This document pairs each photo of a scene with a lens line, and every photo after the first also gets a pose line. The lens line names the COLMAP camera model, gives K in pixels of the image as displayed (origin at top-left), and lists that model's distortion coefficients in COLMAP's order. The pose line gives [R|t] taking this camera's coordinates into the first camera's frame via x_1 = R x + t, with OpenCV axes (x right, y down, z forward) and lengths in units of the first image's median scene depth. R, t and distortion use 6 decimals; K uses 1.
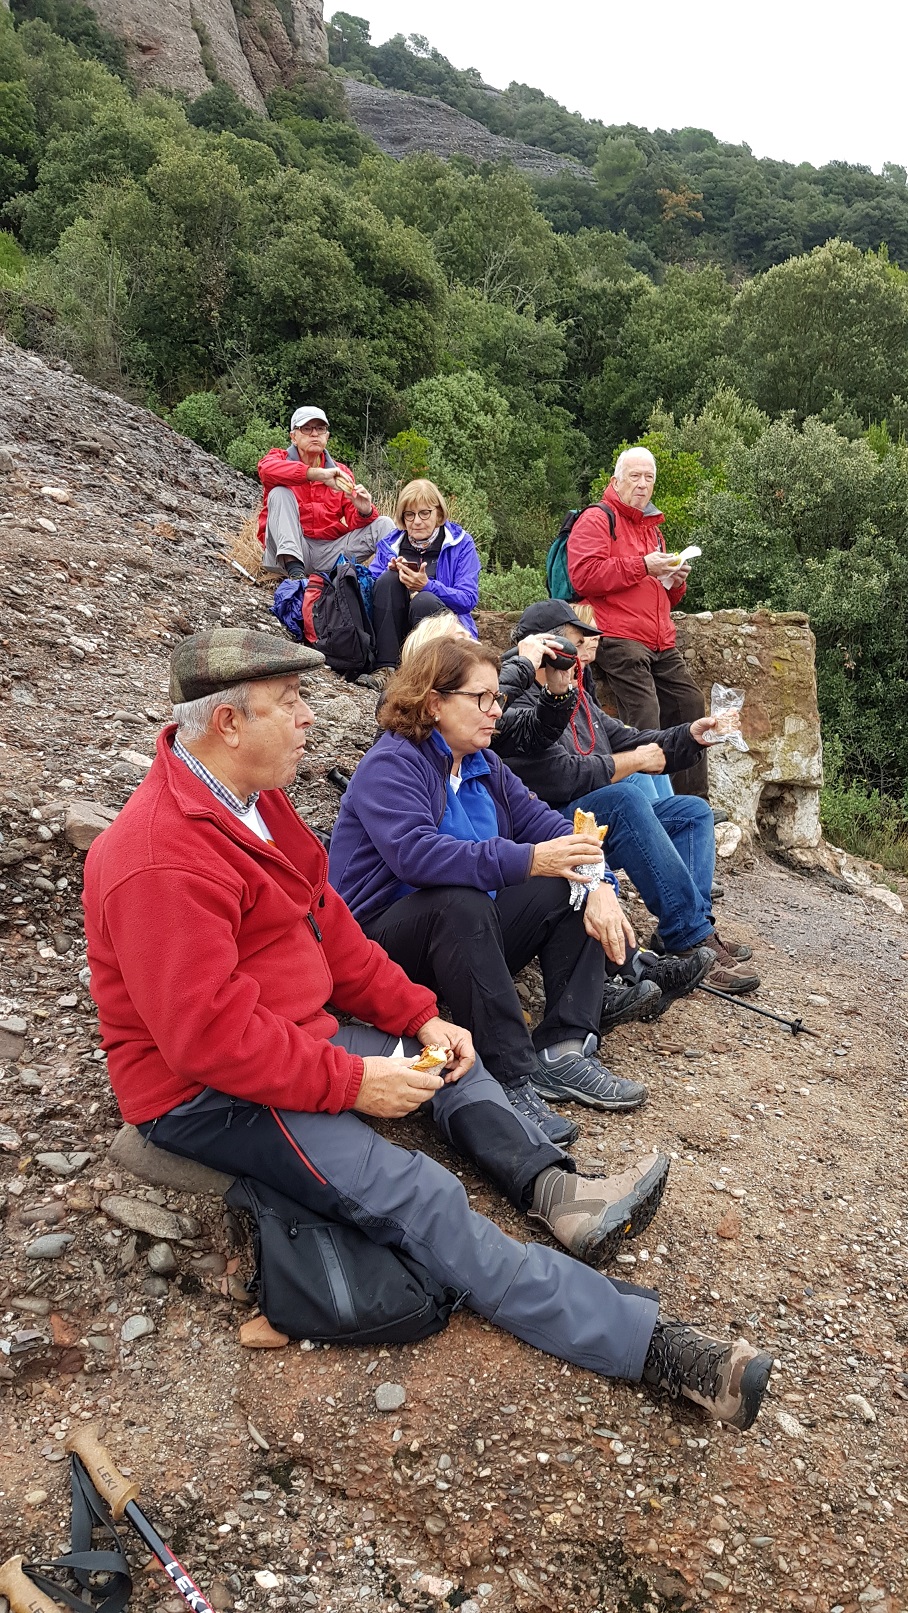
lens RADIAL K [[1246.5, 0, 452.1], [0, 1246.5, 812.0], [0, 0, 1]] dist [-0.001053, 0.006712]
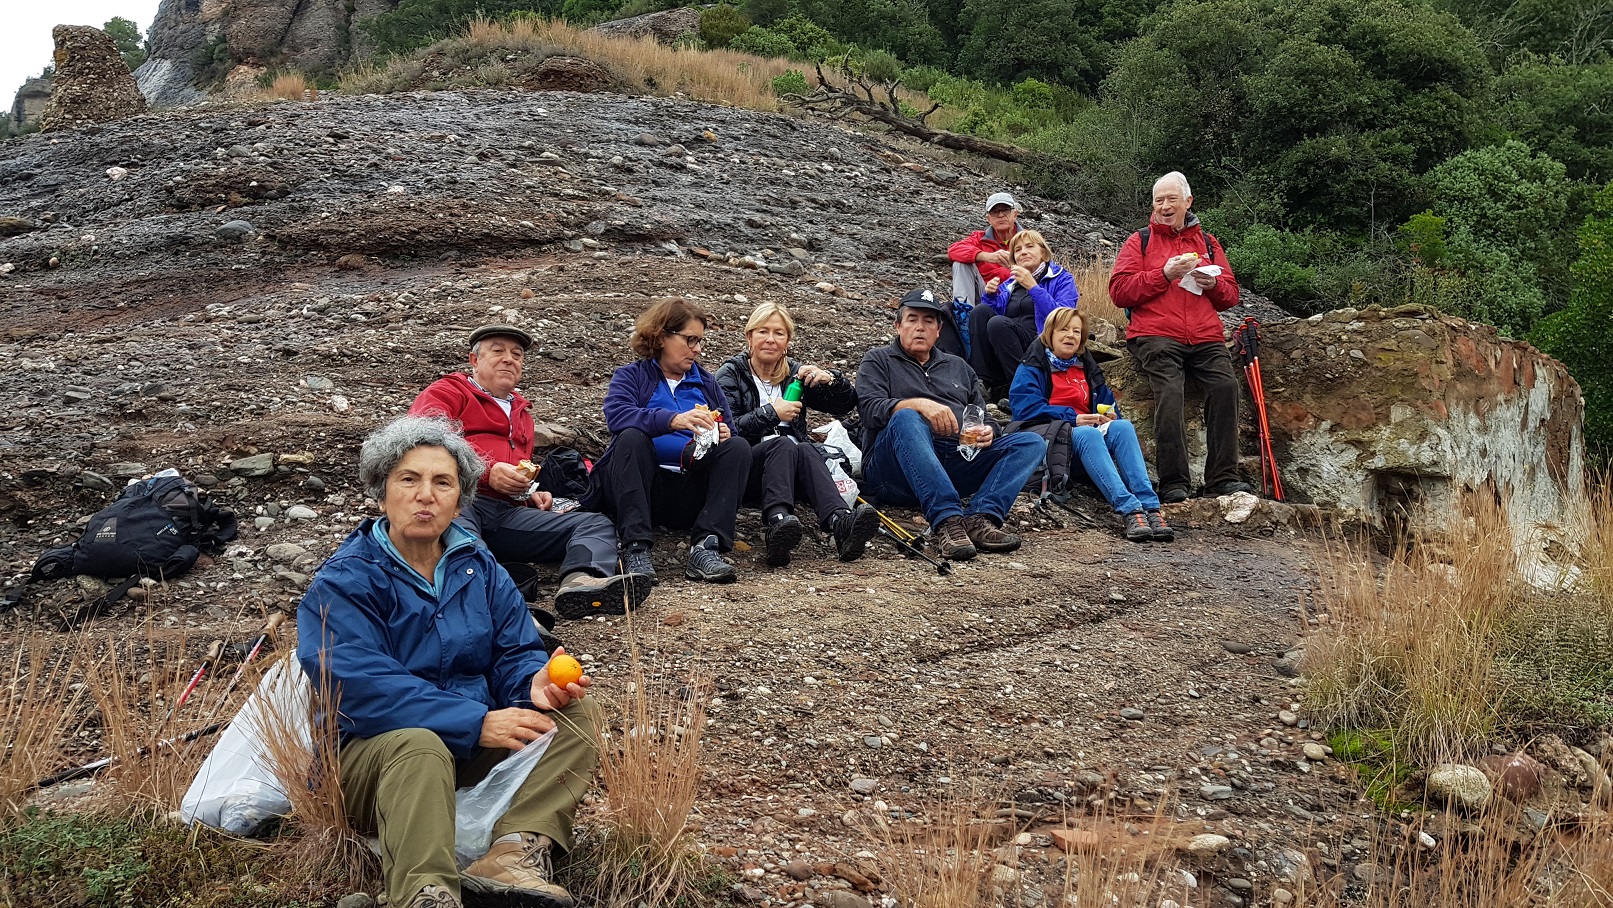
lens RADIAL K [[1246.5, 0, 806.6], [0, 1246.5, 451.0], [0, 0, 1]] dist [-0.001053, 0.006712]
pose [[0.806402, -0.051800, -0.589094, 0.144375], [-0.042419, 0.988523, -0.144990, 0.037907], [0.589844, 0.141909, 0.794950, -0.021400]]
